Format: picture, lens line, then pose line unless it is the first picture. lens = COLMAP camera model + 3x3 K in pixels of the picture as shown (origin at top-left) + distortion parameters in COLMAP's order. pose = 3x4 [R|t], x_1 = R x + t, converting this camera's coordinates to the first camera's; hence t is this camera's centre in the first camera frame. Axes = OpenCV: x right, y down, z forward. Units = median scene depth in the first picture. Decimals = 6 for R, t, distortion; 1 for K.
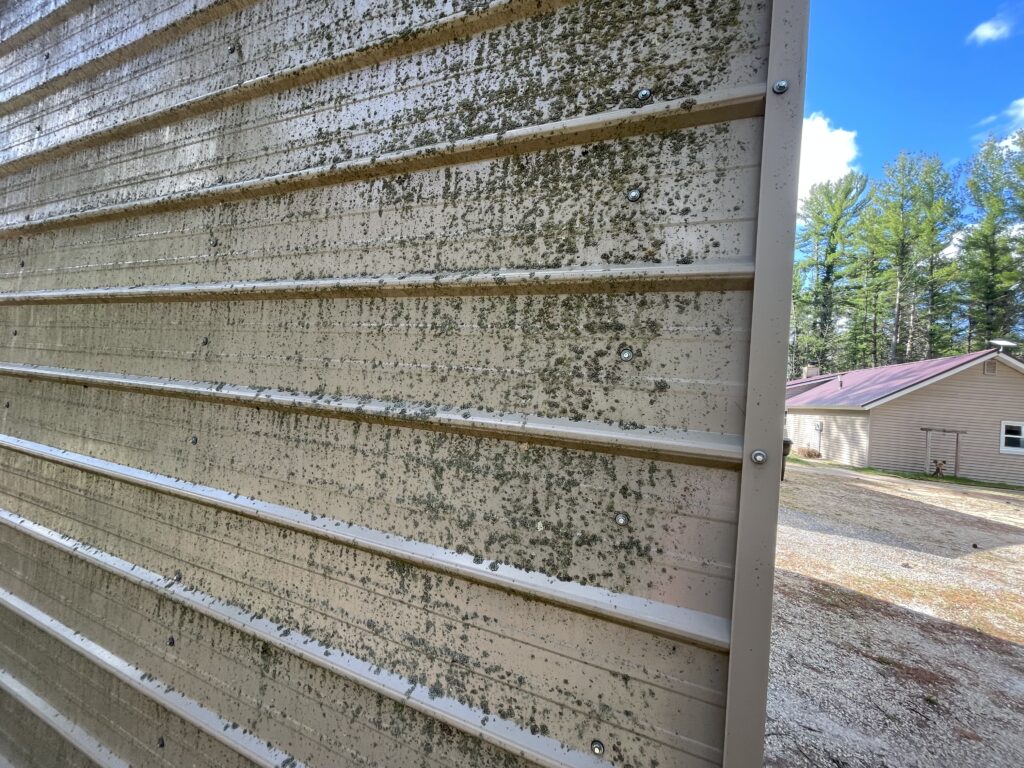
lens RADIAL K [[412.6, 0, 510.6], [0, 412.6, 385.9], [0, 0, 1]] dist [-0.002783, 0.000195]
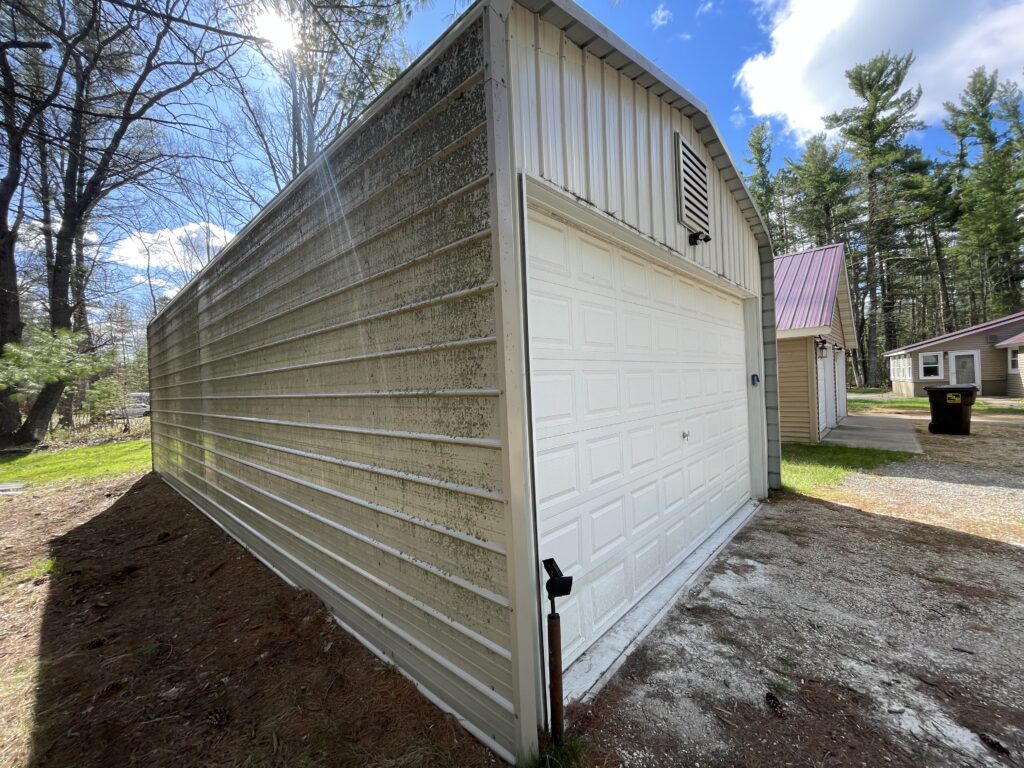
lens RADIAL K [[412.6, 0, 510.6], [0, 412.6, 385.9], [0, 0, 1]] dist [-0.002783, 0.000195]
pose [[0.933448, -0.119287, -0.338299, 1.190234], [0.128707, 0.991668, 0.005464, 0.069837], [0.334828, -0.048641, 0.941023, -1.455053]]
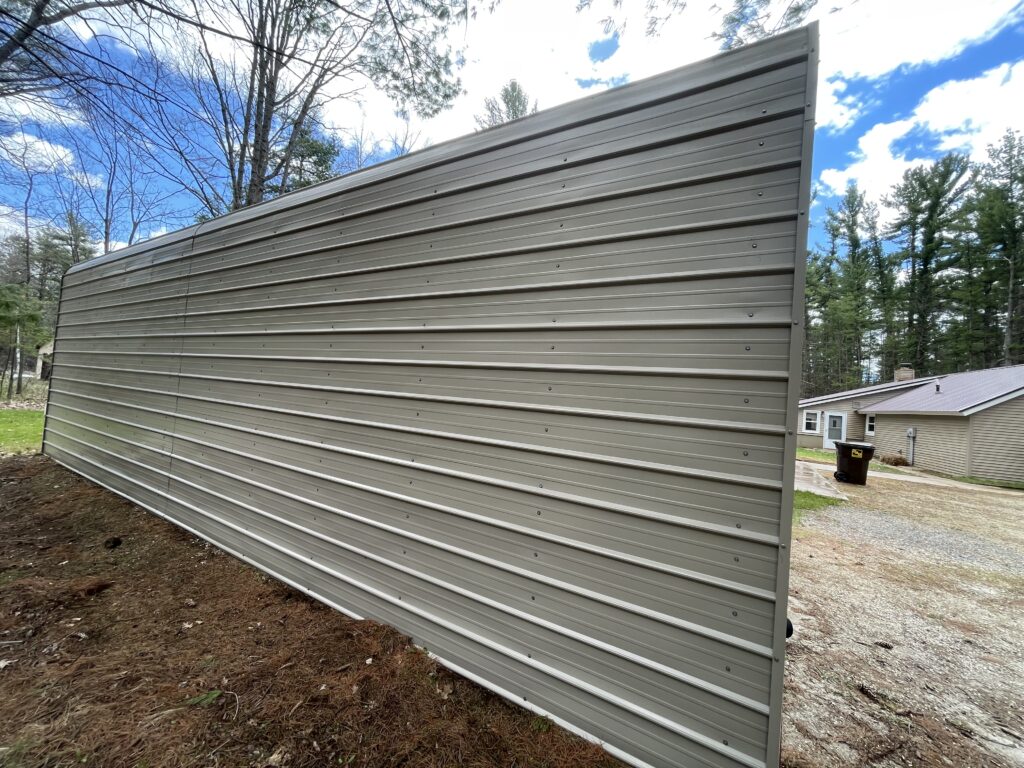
lens RADIAL K [[410.5, 0, 512.0], [0, 410.5, 384.0], [0, 0, 1]] dist [-0.000818, -0.000087]
pose [[0.989614, -0.012433, -0.143213, -0.731344], [0.009789, 0.999769, -0.019152, -0.112592], [0.143418, 0.017551, 0.989507, -1.748272]]
